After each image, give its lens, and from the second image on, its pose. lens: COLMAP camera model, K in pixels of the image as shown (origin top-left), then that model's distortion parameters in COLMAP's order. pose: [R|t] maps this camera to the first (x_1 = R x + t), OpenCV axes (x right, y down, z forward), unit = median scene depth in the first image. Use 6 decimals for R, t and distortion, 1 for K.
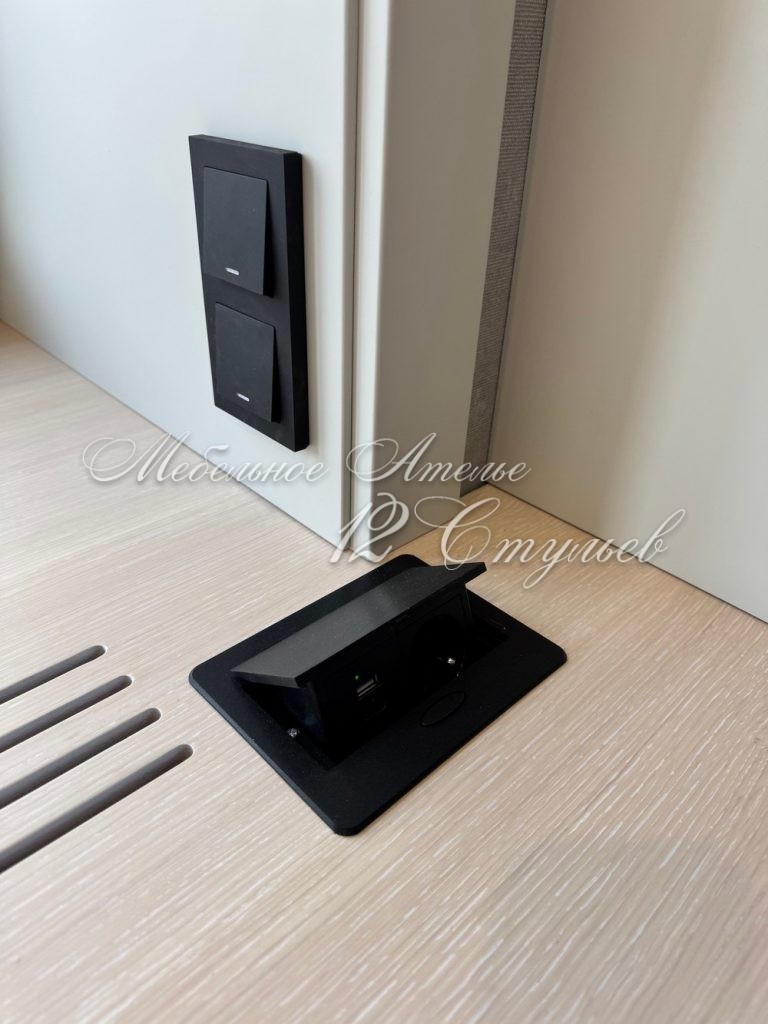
lens RADIAL K [[731.9, 0, 384.0], [0, 731.9, 512.0], [0, 0, 1]] dist [-0.007616, -0.006994]
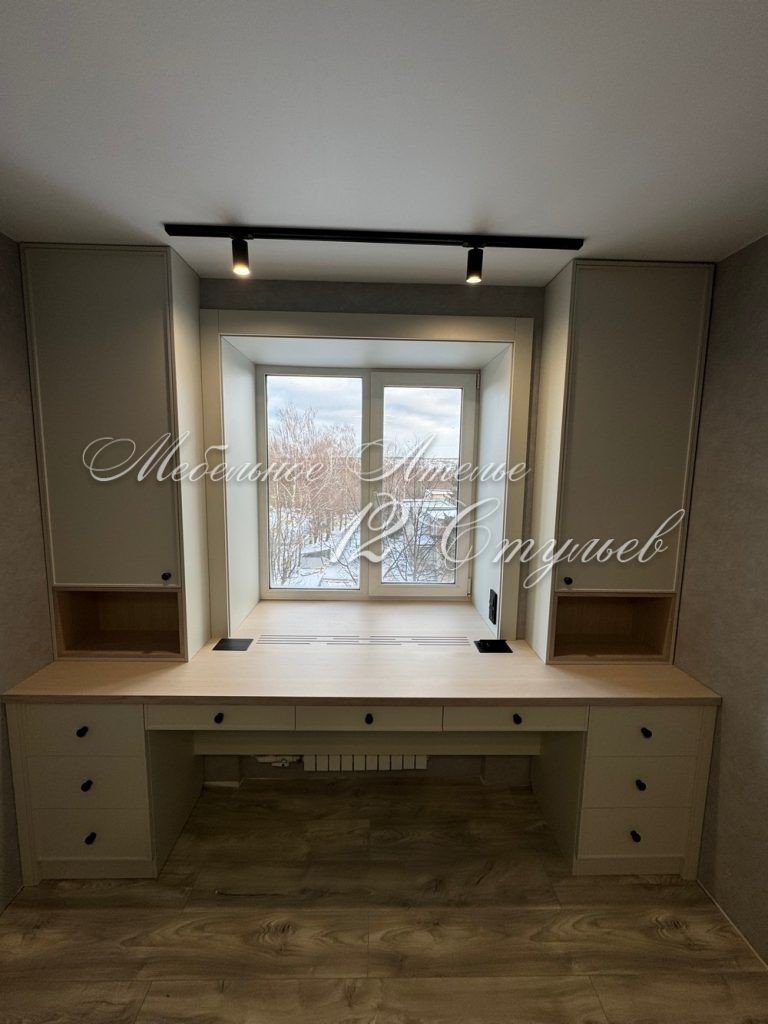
lens RADIAL K [[409.9, 0, 384.0], [0, 409.9, 512.0], [0, 0, 1]] dist [0.000827, -0.000077]
pose [[0.738932, 0.048985, -0.671997, 3.060626], [-0.353780, 0.877016, -0.325089, 1.146983], [0.573428, 0.477957, 0.665385, -5.206287]]
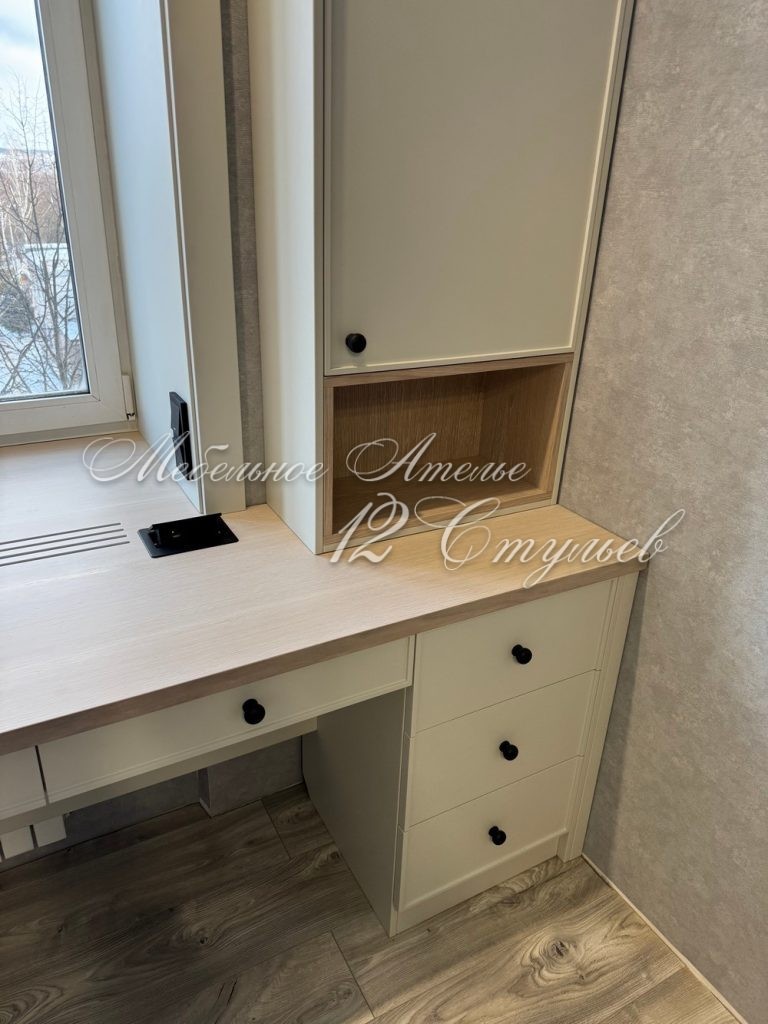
lens RADIAL K [[731.9, 0, 384.0], [0, 731.9, 512.0], [0, 0, 1]] dist [-0.007616, -0.006994]
pose [[0.964758, 0.100177, -0.243323, 2.309469], [-0.138022, 0.979934, -0.143805, 0.618780], [0.224034, 0.172321, 0.959226, -2.902491]]
